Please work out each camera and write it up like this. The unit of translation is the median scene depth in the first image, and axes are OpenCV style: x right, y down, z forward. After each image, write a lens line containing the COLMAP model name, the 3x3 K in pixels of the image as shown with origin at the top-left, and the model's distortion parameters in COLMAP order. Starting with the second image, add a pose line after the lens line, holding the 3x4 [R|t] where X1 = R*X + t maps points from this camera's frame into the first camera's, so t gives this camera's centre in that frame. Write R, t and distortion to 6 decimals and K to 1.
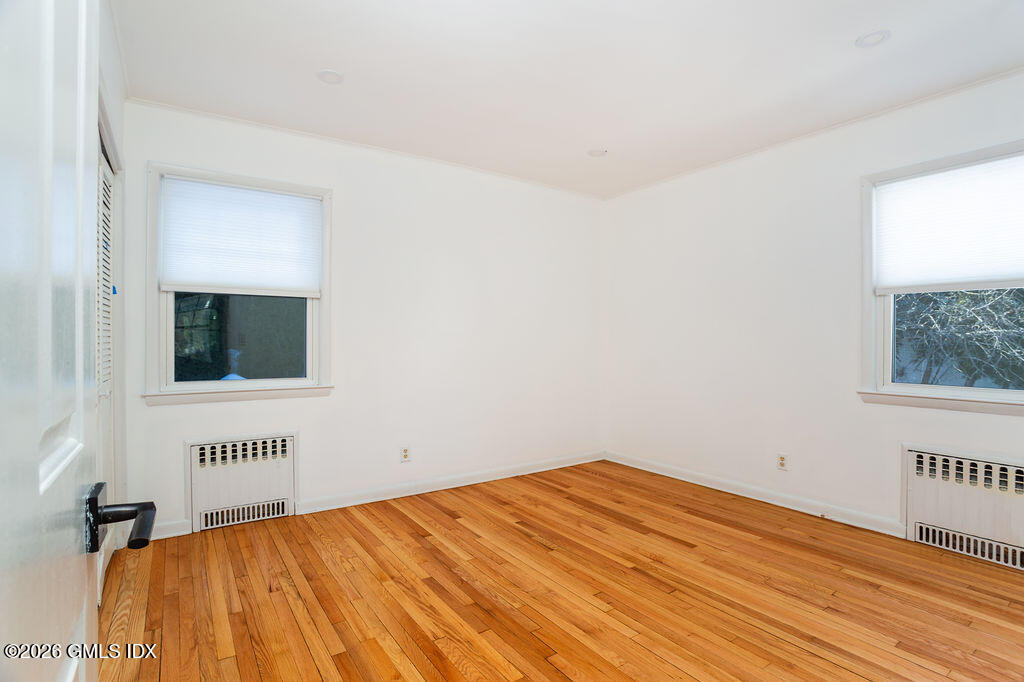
lens RADIAL K [[500.7, 0, 501.0], [0, 500.7, 345.9], [0, 0, 1]] dist [-0.007032, 0.002322]
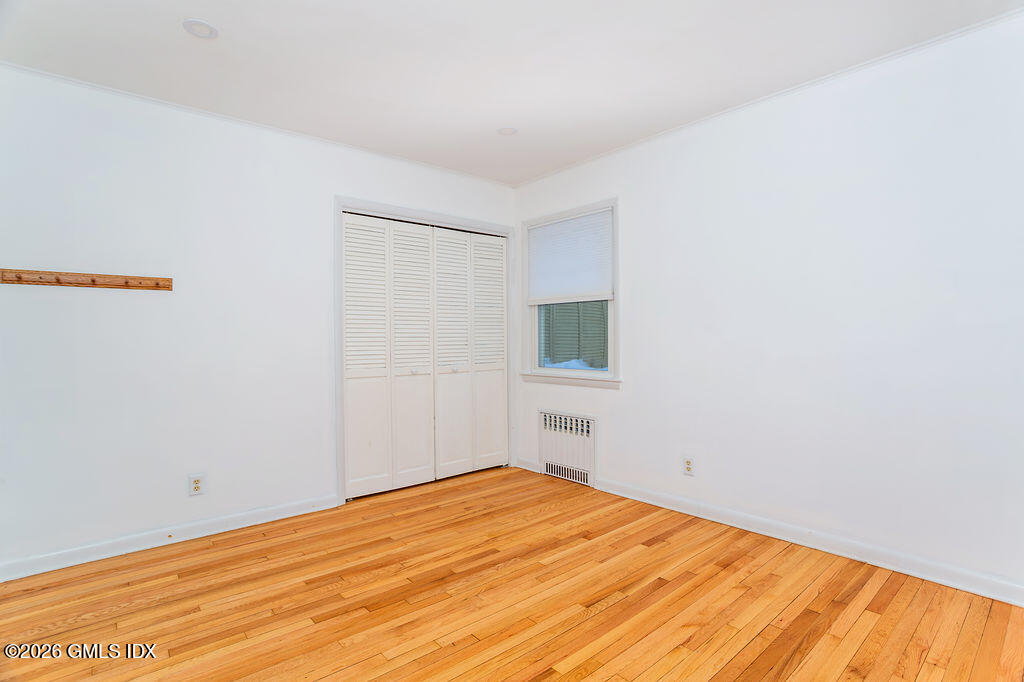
lens RADIAL K [[500.7, 0, 509.6], [0, 500.7, 343.1], [0, 0, 1]] dist [-0.007032, 0.002322]
pose [[0.096270, -0.006428, -0.995335, 0.775575], [0.015251, 0.999871, -0.004982, 0.002702], [0.995238, -0.014700, 0.096355, 0.730460]]
